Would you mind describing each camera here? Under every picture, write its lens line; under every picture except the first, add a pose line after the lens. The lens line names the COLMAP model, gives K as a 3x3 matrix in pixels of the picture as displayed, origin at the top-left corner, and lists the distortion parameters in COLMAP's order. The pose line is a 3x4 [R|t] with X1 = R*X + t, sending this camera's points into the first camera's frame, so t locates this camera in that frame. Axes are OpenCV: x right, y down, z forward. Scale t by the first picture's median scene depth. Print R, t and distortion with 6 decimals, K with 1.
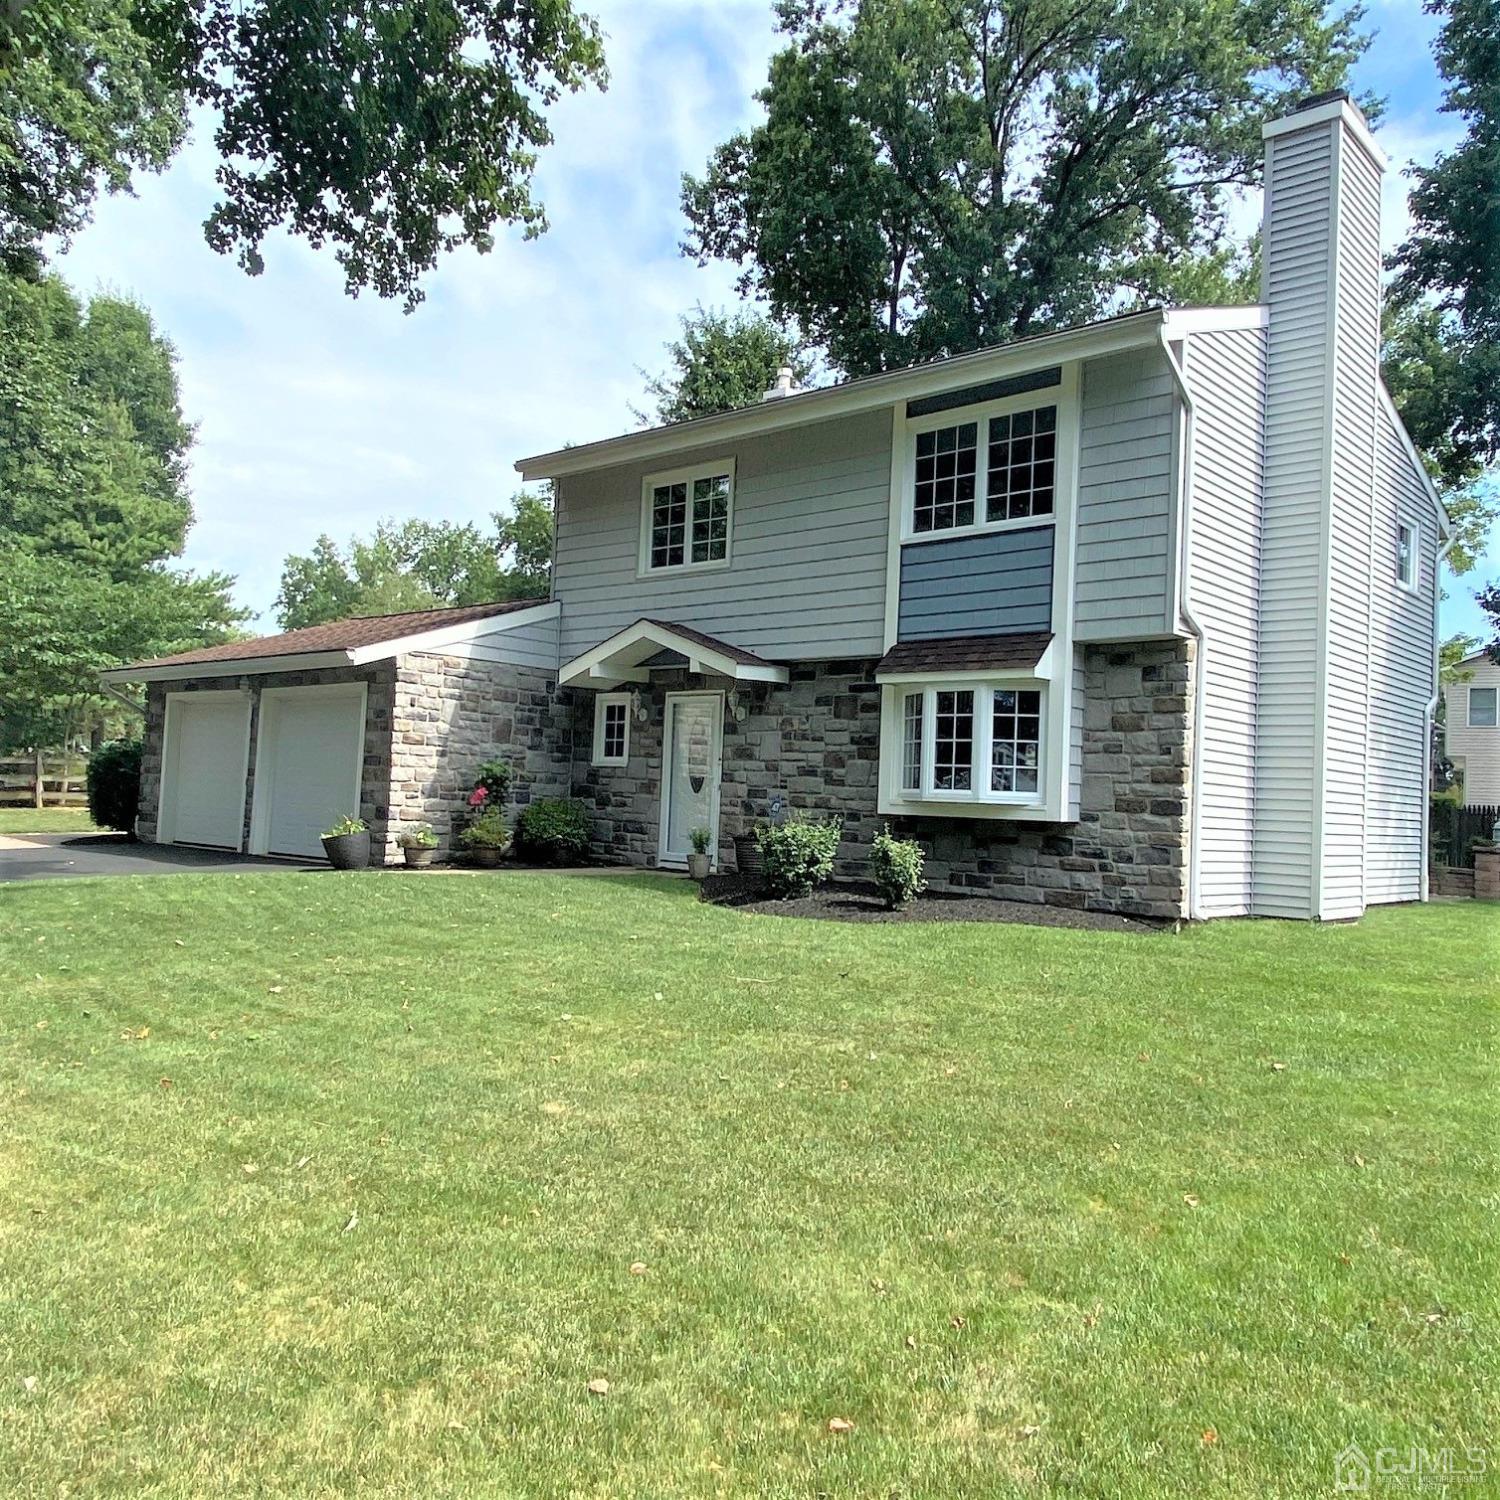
lens RADIAL K [[1190.4, 0, 803.3], [0, 1190.4, 746.1], [0, 0, 1]] dist [0.069482, -0.076899]
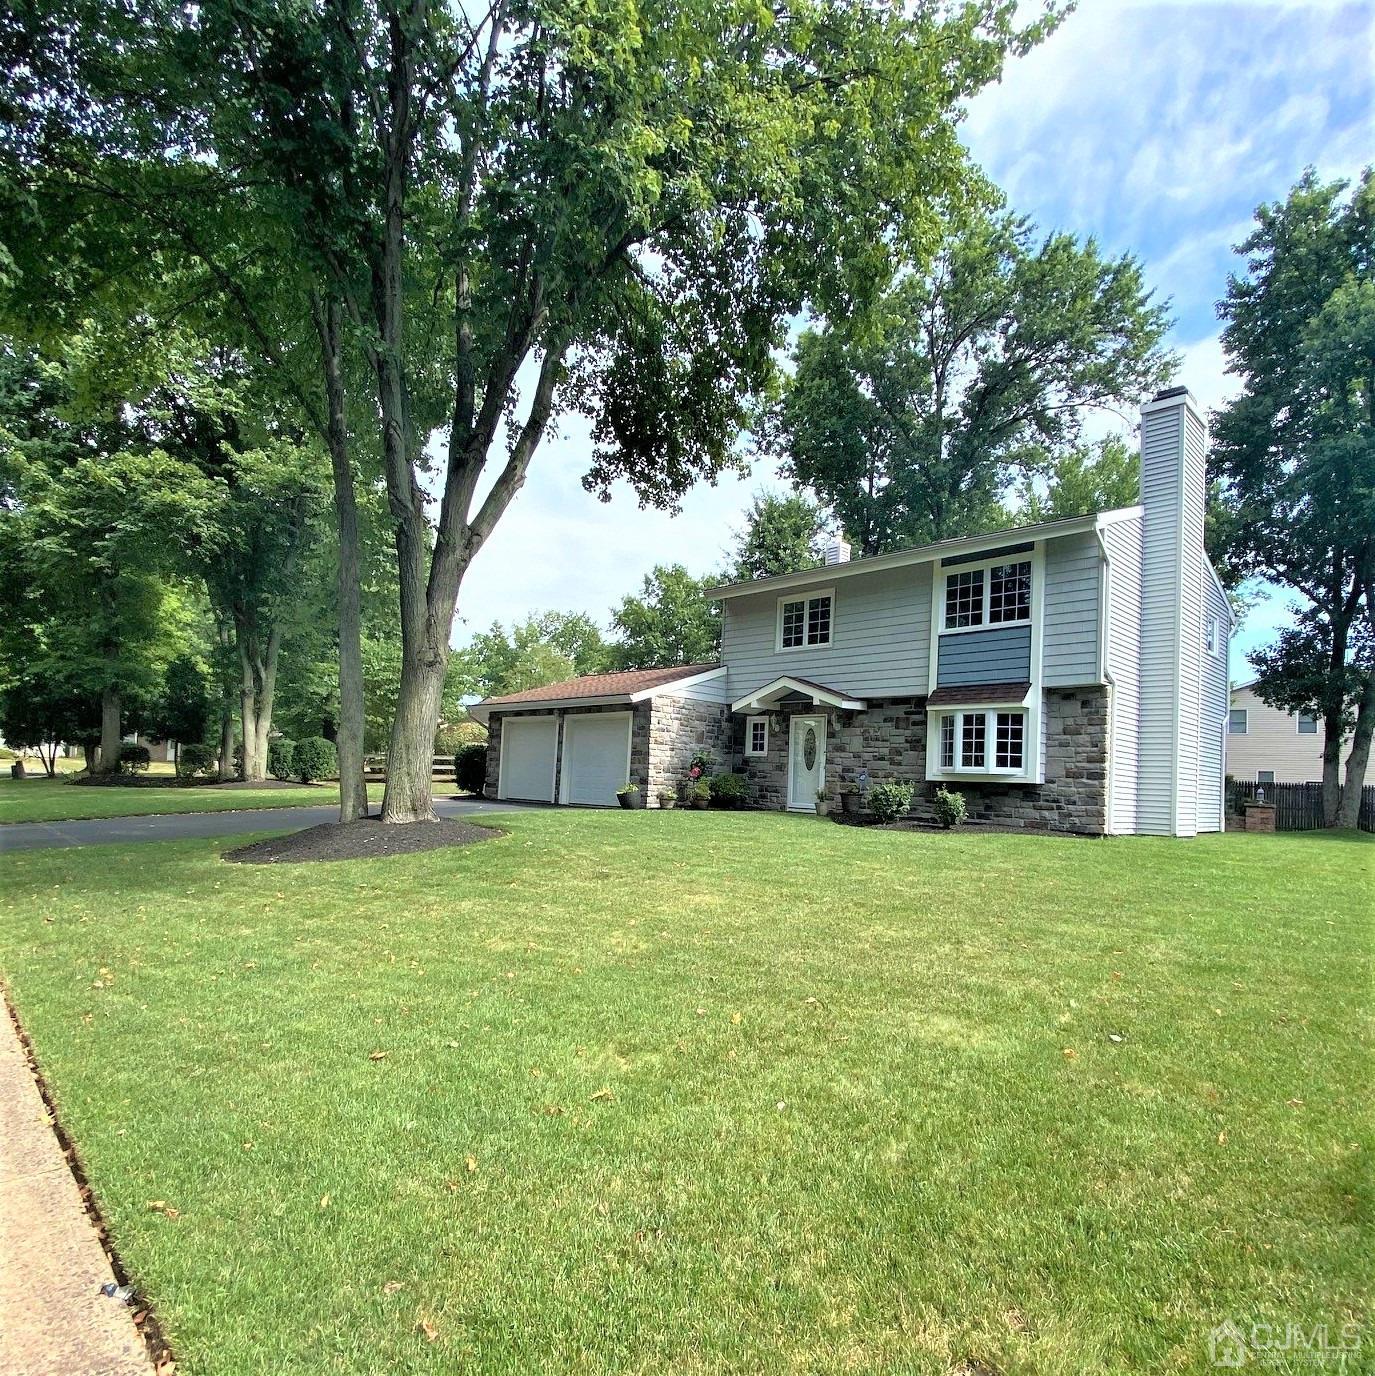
lens RADIAL K [[768.0, 0, 715.6], [0, 768.0, 758.1], [0, 0, 1]] dist [0.032365, -0.033414]
pose [[0.997764, -0.001856, -0.066809, -0.182651], [0.002657, 0.999926, 0.011910, 0.006778], [0.066782, -0.012060, 0.997695, -0.218198]]
